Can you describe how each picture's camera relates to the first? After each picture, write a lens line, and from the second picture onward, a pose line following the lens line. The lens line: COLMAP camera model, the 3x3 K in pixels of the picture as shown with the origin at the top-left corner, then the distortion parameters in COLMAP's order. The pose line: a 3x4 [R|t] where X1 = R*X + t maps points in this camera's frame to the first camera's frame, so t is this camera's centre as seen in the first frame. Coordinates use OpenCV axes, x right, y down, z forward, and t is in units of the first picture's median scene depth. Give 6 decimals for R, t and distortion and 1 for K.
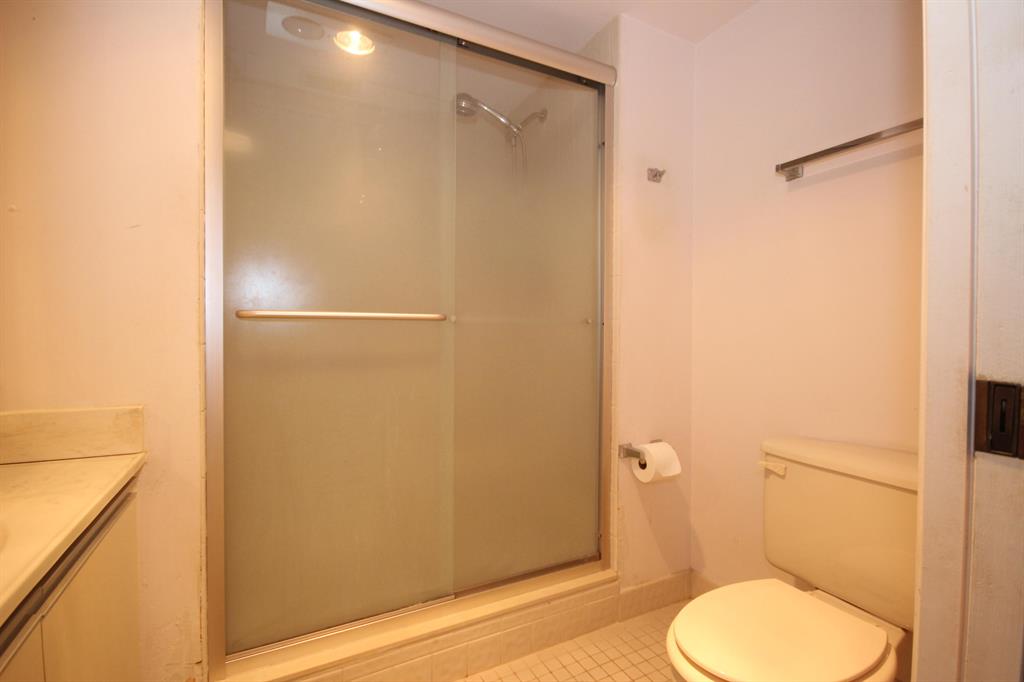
lens RADIAL K [[471.9, 0, 517.9], [0, 471.9, 339.8], [0, 0, 1]] dist [0.000438, 0.000565]
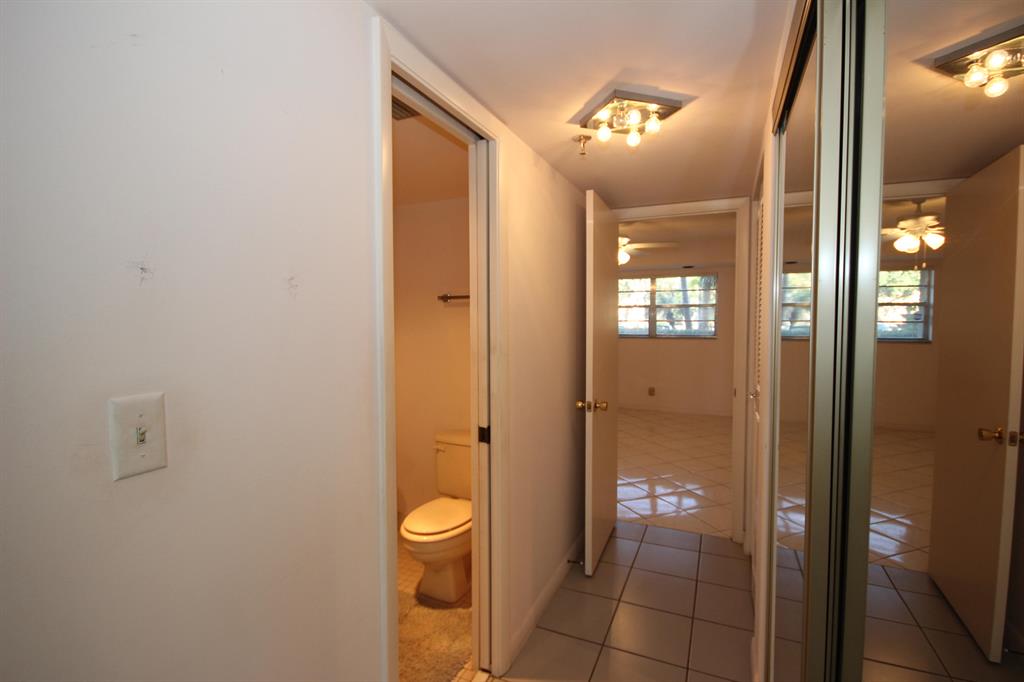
lens RADIAL K [[471.9, 0, 517.9], [0, 471.9, 339.8], [0, 0, 1]] dist [0.000438, 0.000565]
pose [[0.789886, -0.032931, 0.612369, -0.434151], [0.014498, 0.999281, 0.035038, -0.266850], [-0.613082, -0.018798, 0.789795, -0.823228]]
